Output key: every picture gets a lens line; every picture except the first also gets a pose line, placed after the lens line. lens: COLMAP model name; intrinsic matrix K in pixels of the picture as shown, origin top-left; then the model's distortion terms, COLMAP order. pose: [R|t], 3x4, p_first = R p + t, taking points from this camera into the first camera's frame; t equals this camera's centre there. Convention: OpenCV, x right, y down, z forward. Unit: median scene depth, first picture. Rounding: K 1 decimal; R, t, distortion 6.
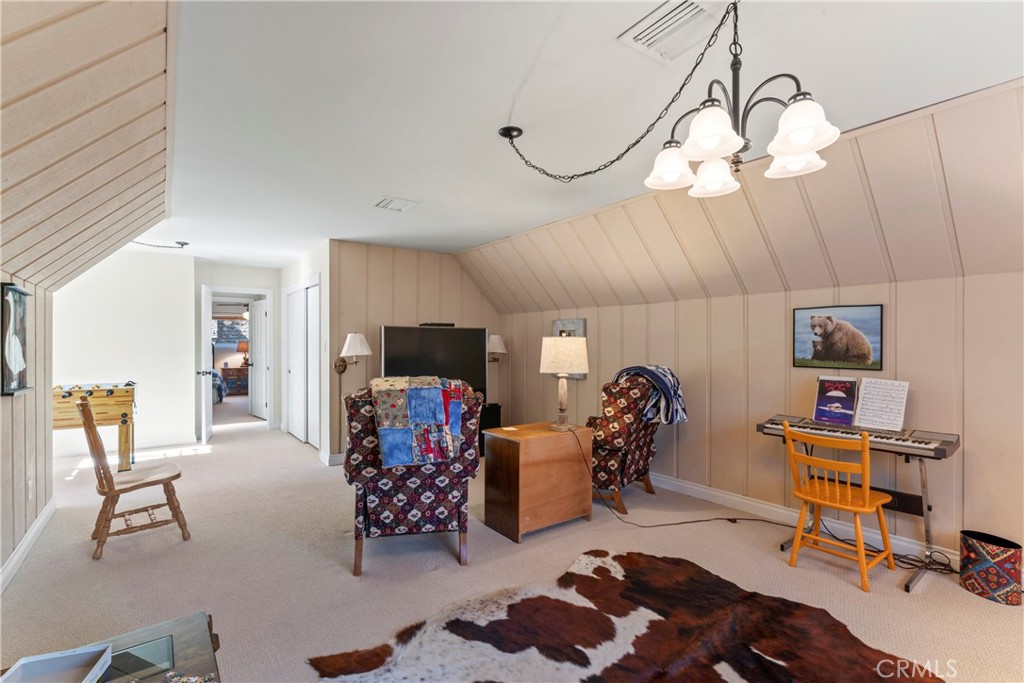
lens RADIAL K [[466.4, 0, 516.2], [0, 466.4, 340.8], [0, 0, 1]] dist [-0.001634, 0.000186]
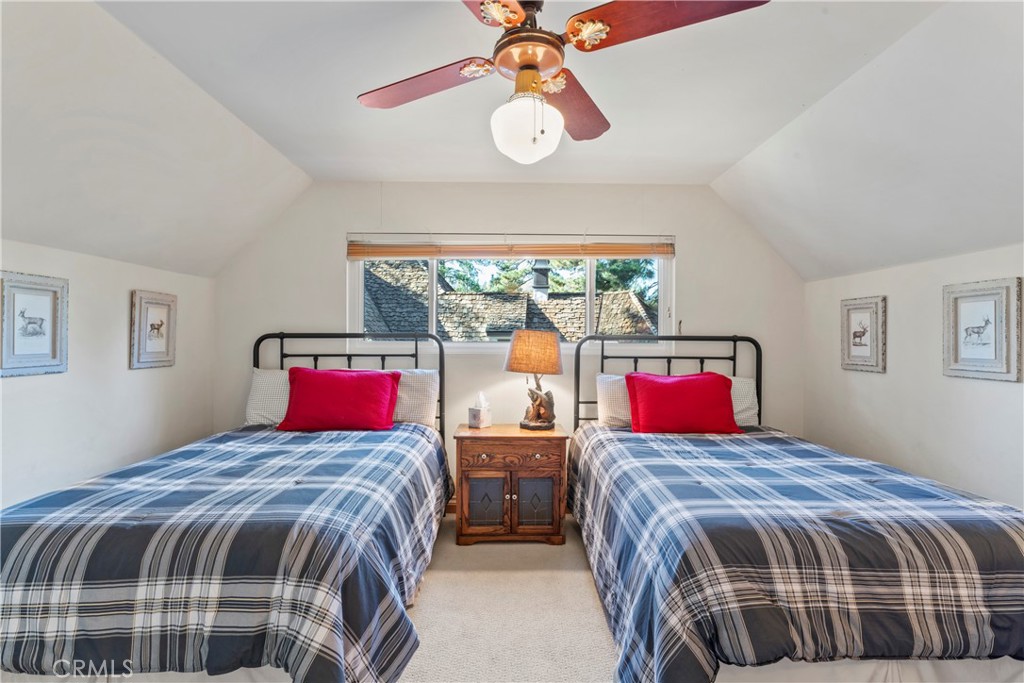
lens RADIAL K [[466.4, 0, 512.9], [0, 466.4, 338.5], [0, 0, 1]] dist [-0.001634, 0.000186]
pose [[0.803708, 0.001286, -0.595023, -0.436858], [-0.000809, 0.999999, 0.001068, 0.004369], [0.595023, -0.000377, 0.803708, 0.784622]]
